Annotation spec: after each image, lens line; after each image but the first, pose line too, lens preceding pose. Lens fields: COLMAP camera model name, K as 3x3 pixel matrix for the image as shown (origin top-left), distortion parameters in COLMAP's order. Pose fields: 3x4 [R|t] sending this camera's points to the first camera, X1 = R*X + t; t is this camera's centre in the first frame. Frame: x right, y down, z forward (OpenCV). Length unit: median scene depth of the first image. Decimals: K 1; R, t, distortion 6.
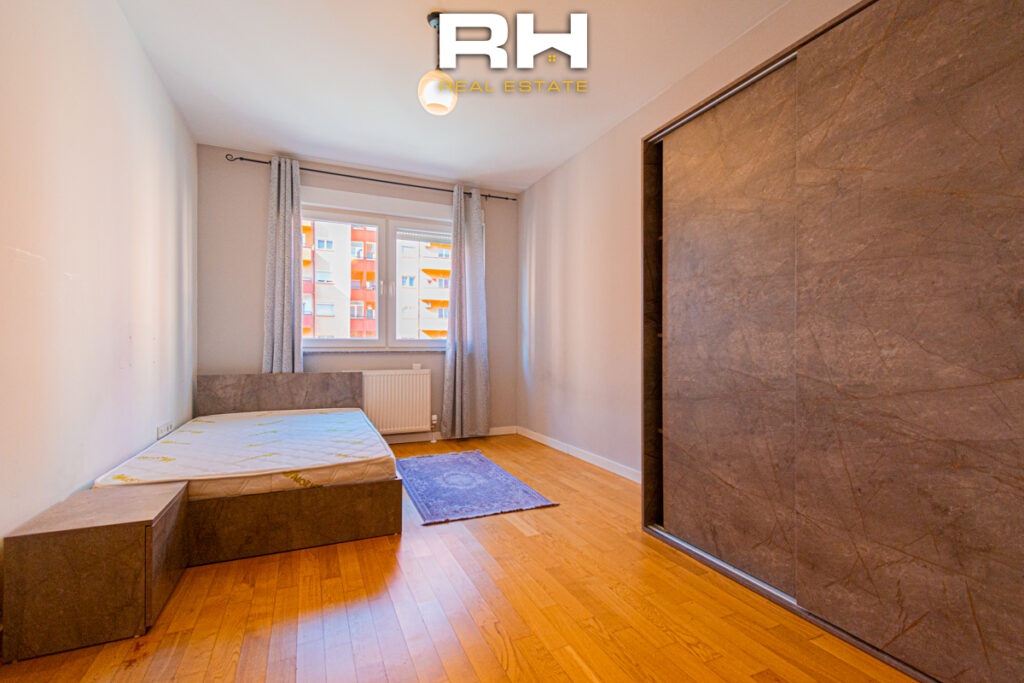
lens RADIAL K [[454.2, 0, 510.3], [0, 454.2, 346.1], [0, 0, 1]] dist [0.003604, -0.001351]
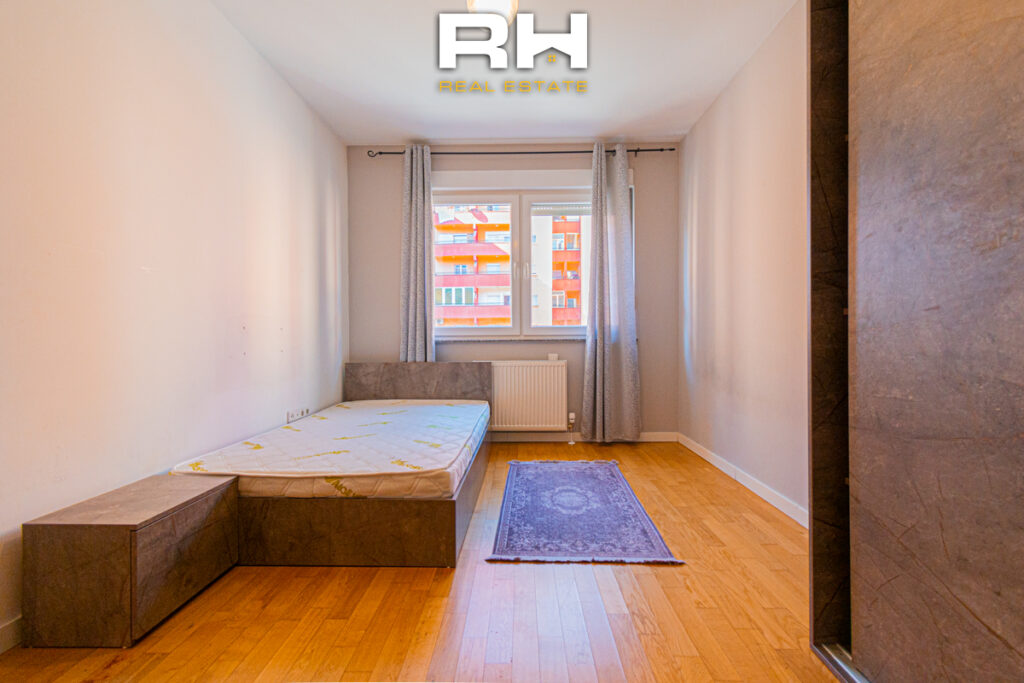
lens RADIAL K [[454.2, 0, 514.8], [0, 454.2, 338.2], [0, 0, 1]] dist [0.003604, -0.001351]
pose [[0.906899, -0.003797, -0.421331, 0.183538], [0.007934, 0.999936, 0.008067, 0.001446], [0.421273, -0.010658, 0.906871, 0.302353]]
